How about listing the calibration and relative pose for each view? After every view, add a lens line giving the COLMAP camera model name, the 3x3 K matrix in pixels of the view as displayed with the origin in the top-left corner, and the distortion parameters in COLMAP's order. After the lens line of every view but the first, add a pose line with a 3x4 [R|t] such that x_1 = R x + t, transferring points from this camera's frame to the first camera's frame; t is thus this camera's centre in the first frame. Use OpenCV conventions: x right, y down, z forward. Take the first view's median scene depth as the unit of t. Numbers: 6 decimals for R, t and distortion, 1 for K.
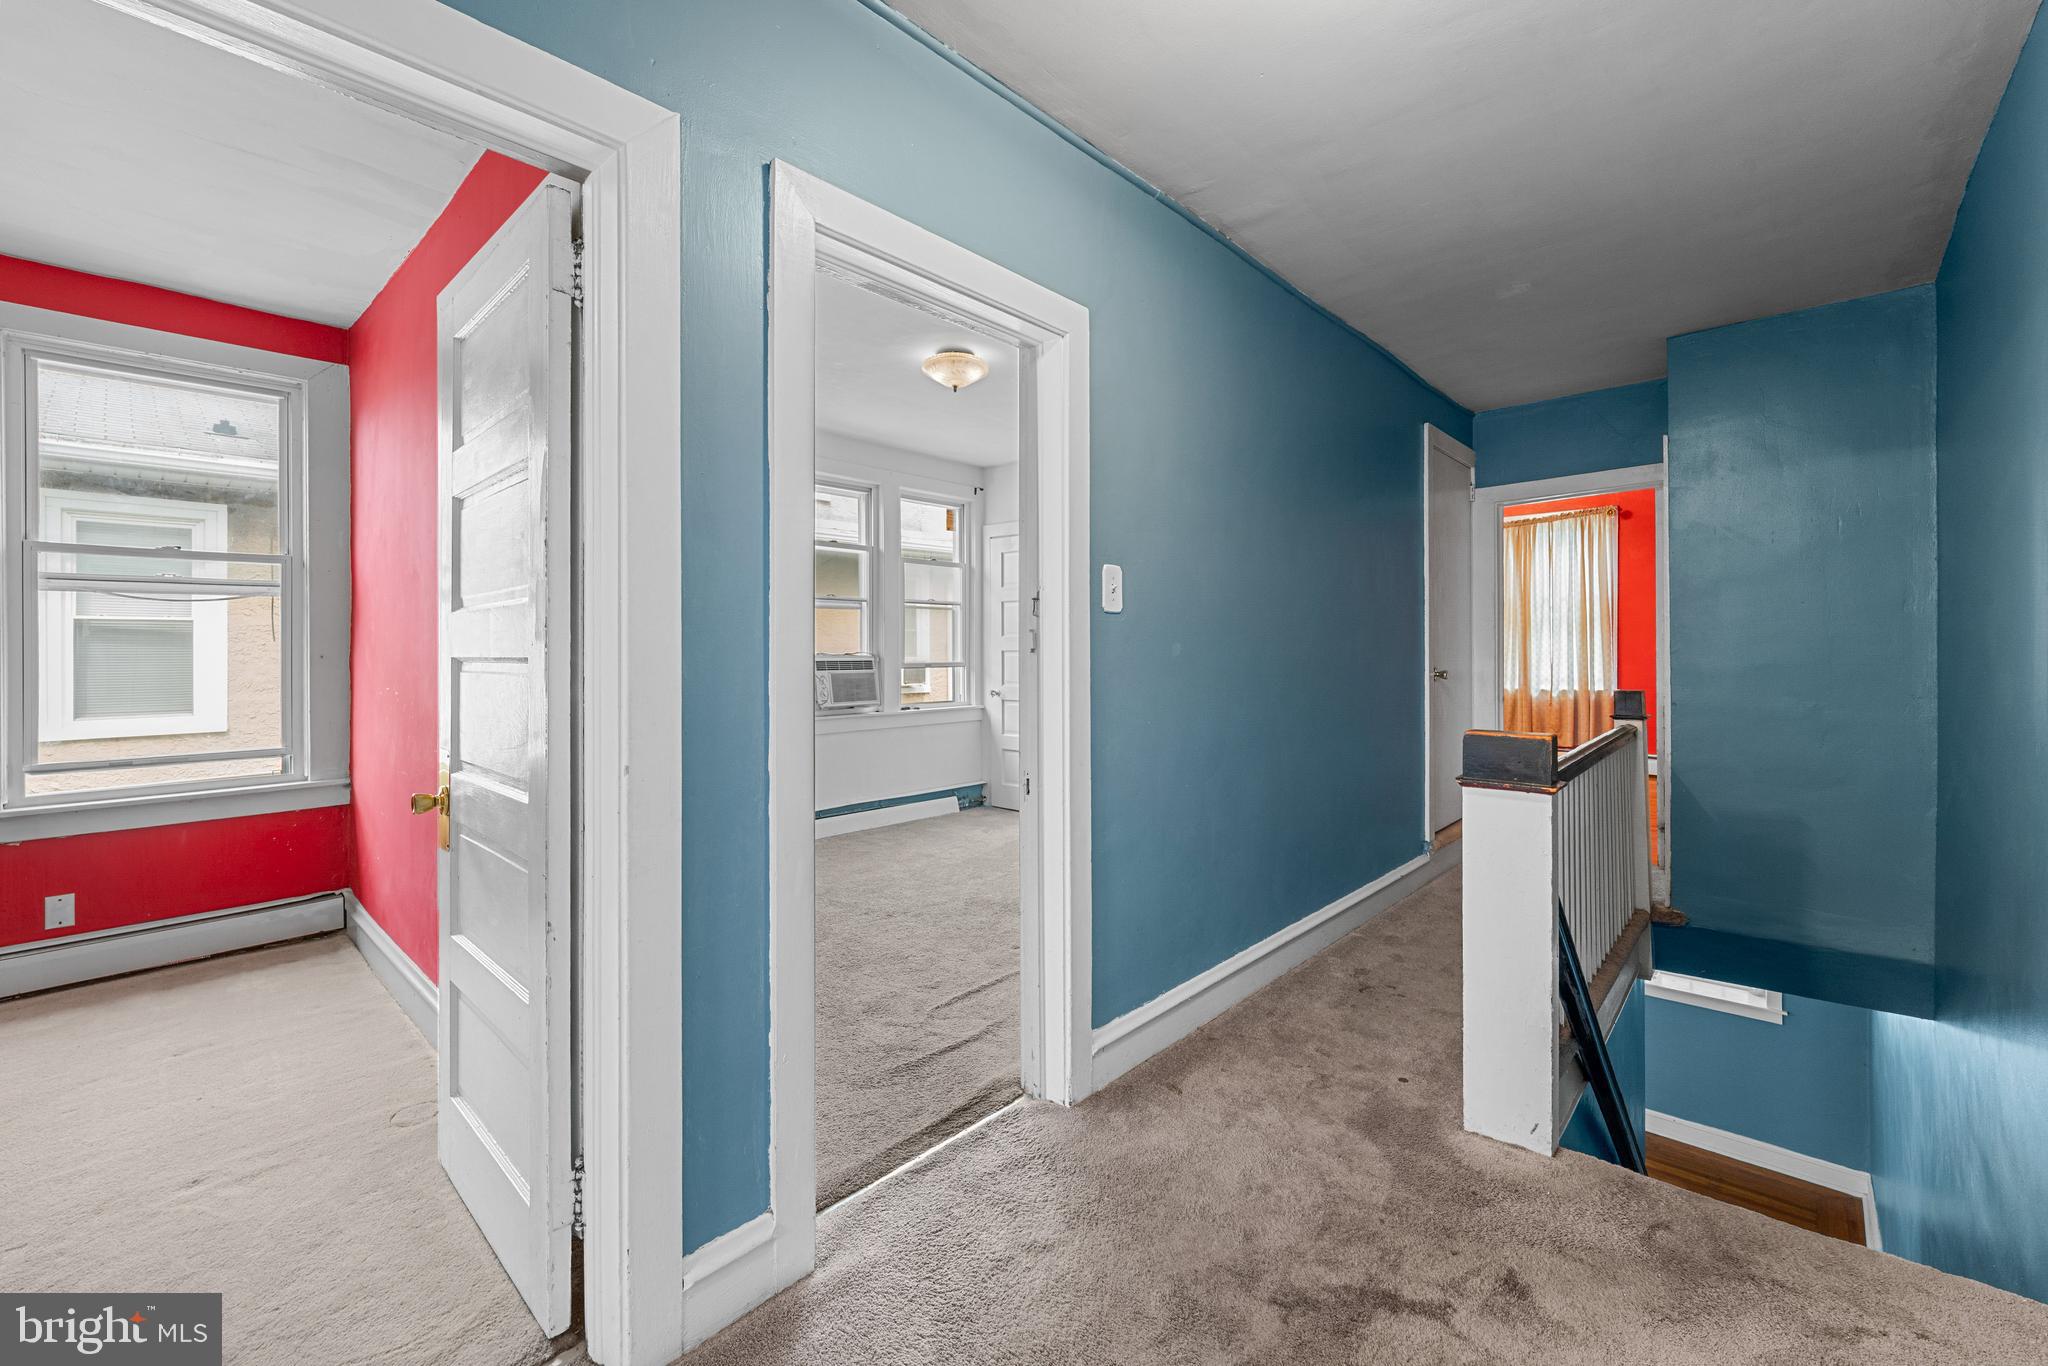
lens RADIAL K [[846.1, 0, 1024.4], [0, 846.1, 655.3], [0, 0, 1]] dist [-0.000907, -0.000081]
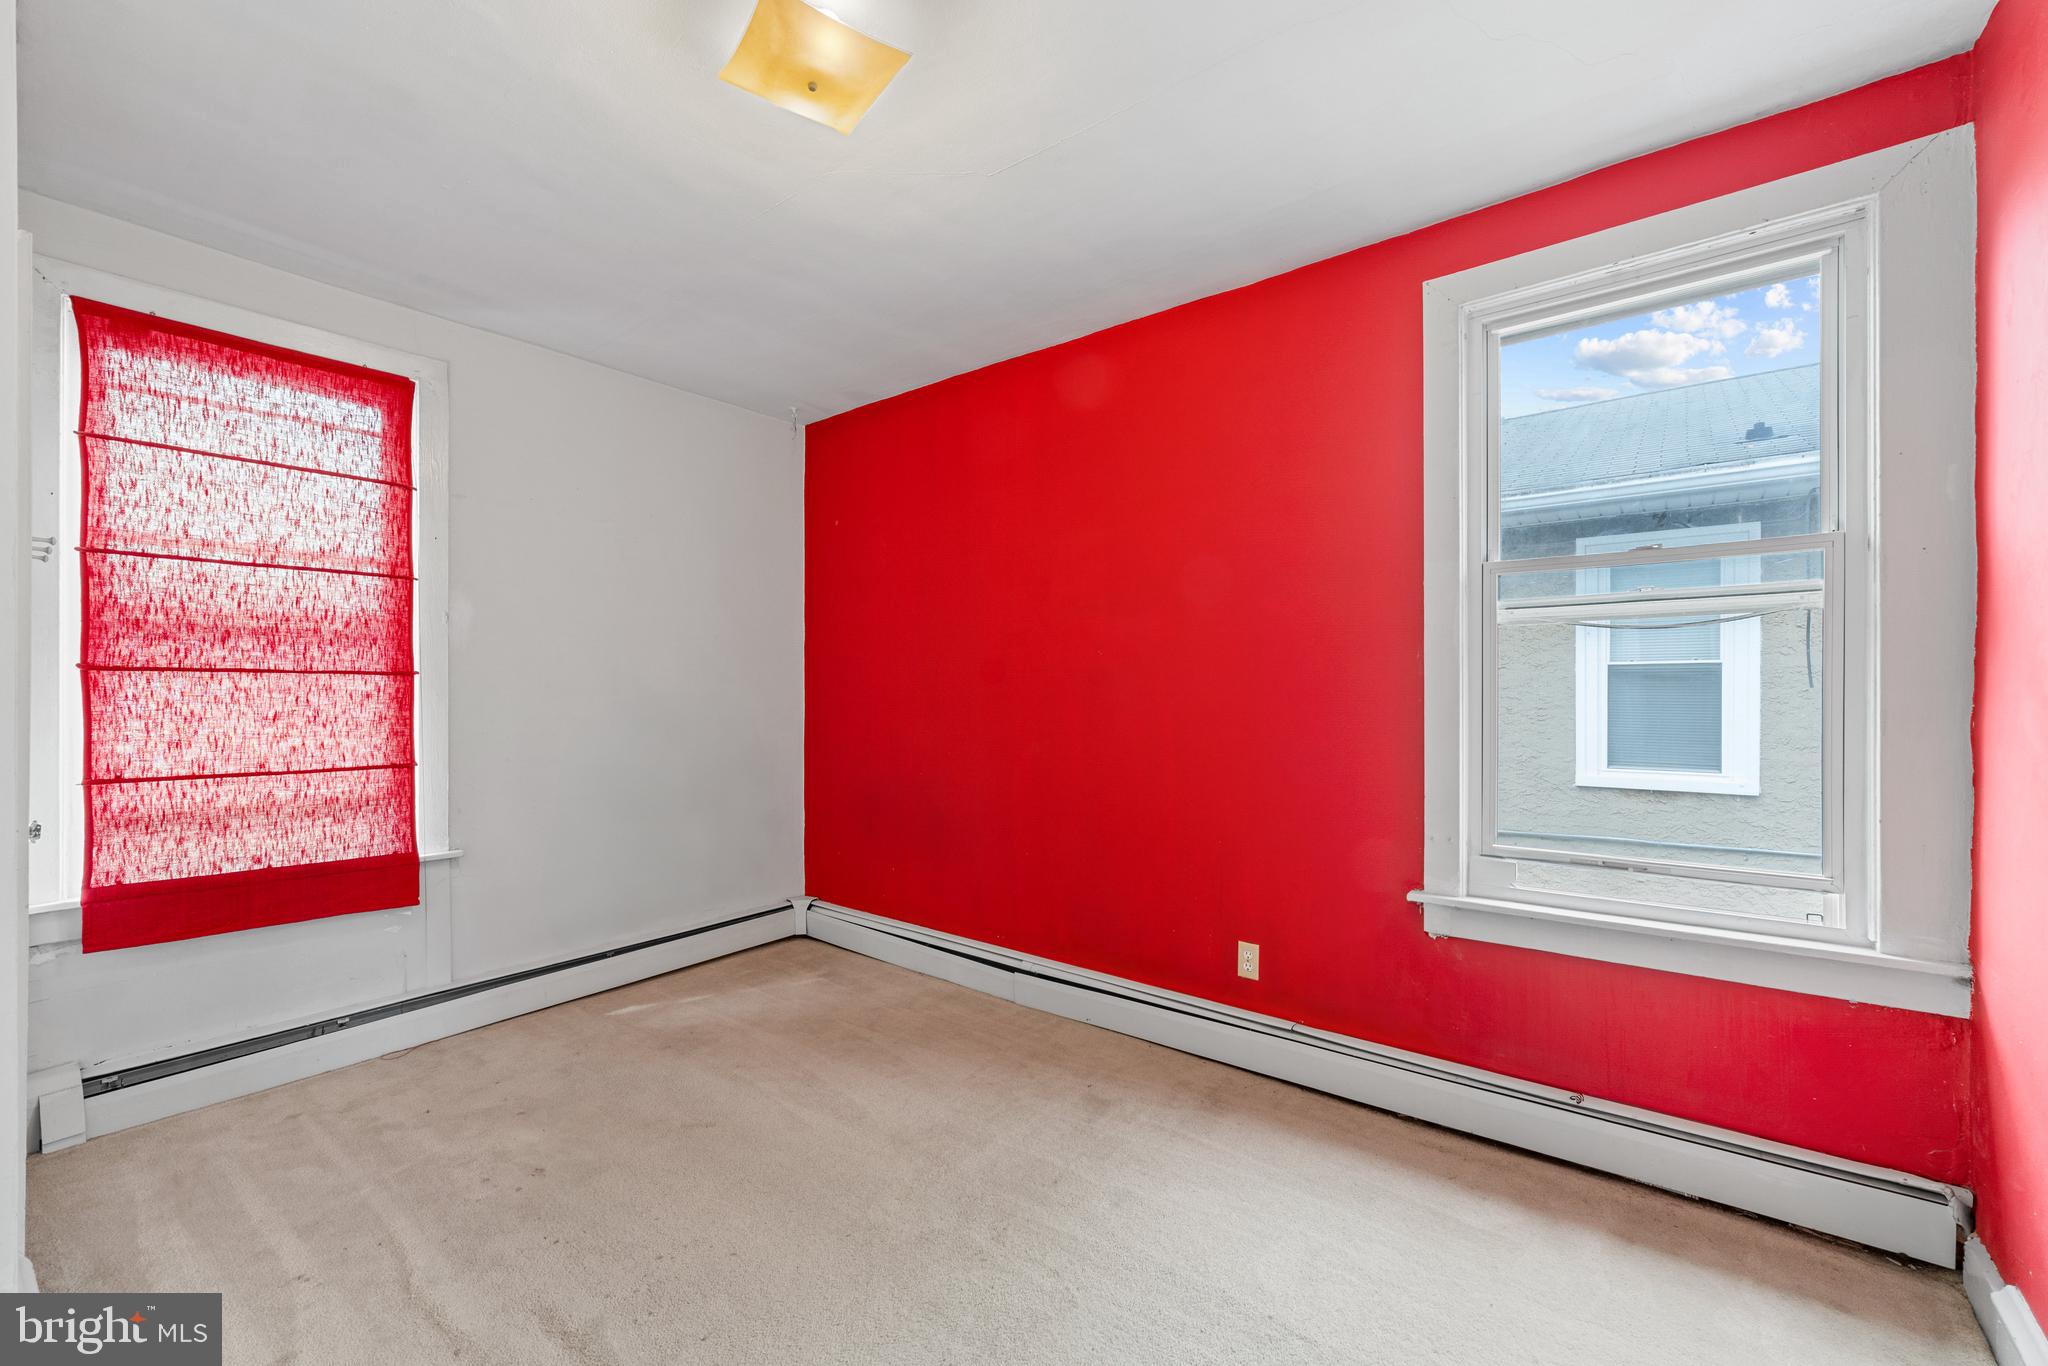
lens RADIAL K [[824.3, 0, 1013.5], [0, 824.3, 692.3], [0, 0, 1]] dist [0.000475, 0.000446]
pose [[0.067971, -0.001258, -0.997687, -0.221094], [-0.006848, 0.999975, -0.001727, -0.005155], [0.997664, 0.006949, 0.067960, 0.254964]]
